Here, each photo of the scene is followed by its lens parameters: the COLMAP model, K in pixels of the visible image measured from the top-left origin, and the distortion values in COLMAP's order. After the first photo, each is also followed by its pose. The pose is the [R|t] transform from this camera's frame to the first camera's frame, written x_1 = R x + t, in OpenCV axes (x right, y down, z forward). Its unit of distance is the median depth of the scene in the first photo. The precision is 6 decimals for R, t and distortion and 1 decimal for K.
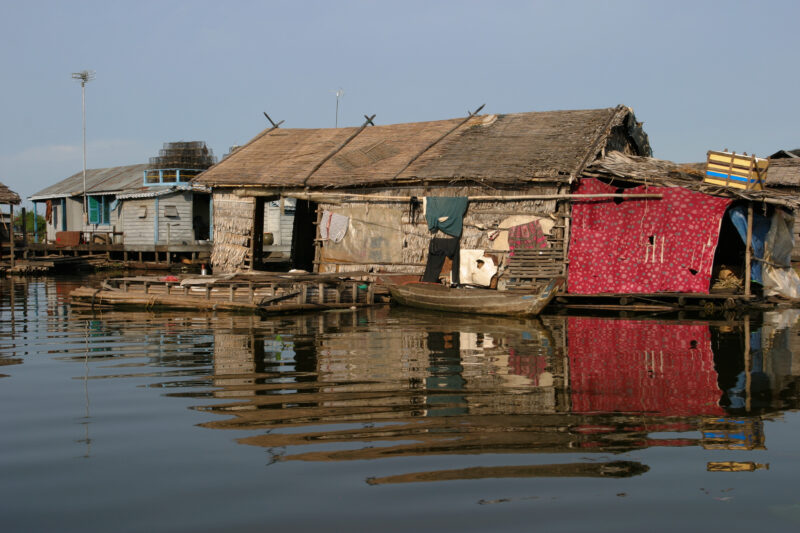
lens RADIAL K [[1151.0, 0, 399.8], [0, 1151.0, 266.9], [0, 0, 1]] dist [0.005207, 0.000000]
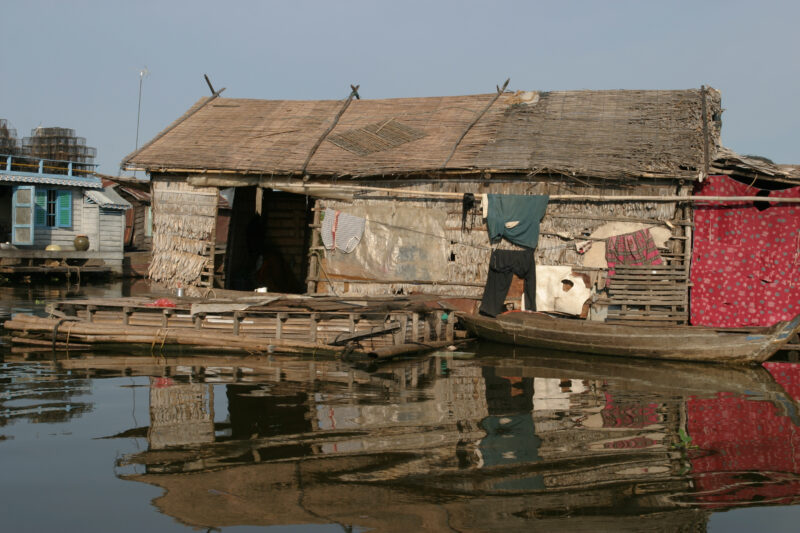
lens RADIAL K [[1176.9, 0, 400.2], [0, 1176.9, 265.9], [0, 0, 1]] dist [0.001381, 0.000000]
pose [[0.966836, 0.015185, 0.254947, -0.229362], [-0.013168, 0.999867, -0.009617, -0.006352], [-0.255059, 0.005941, 0.966907, 0.285836]]
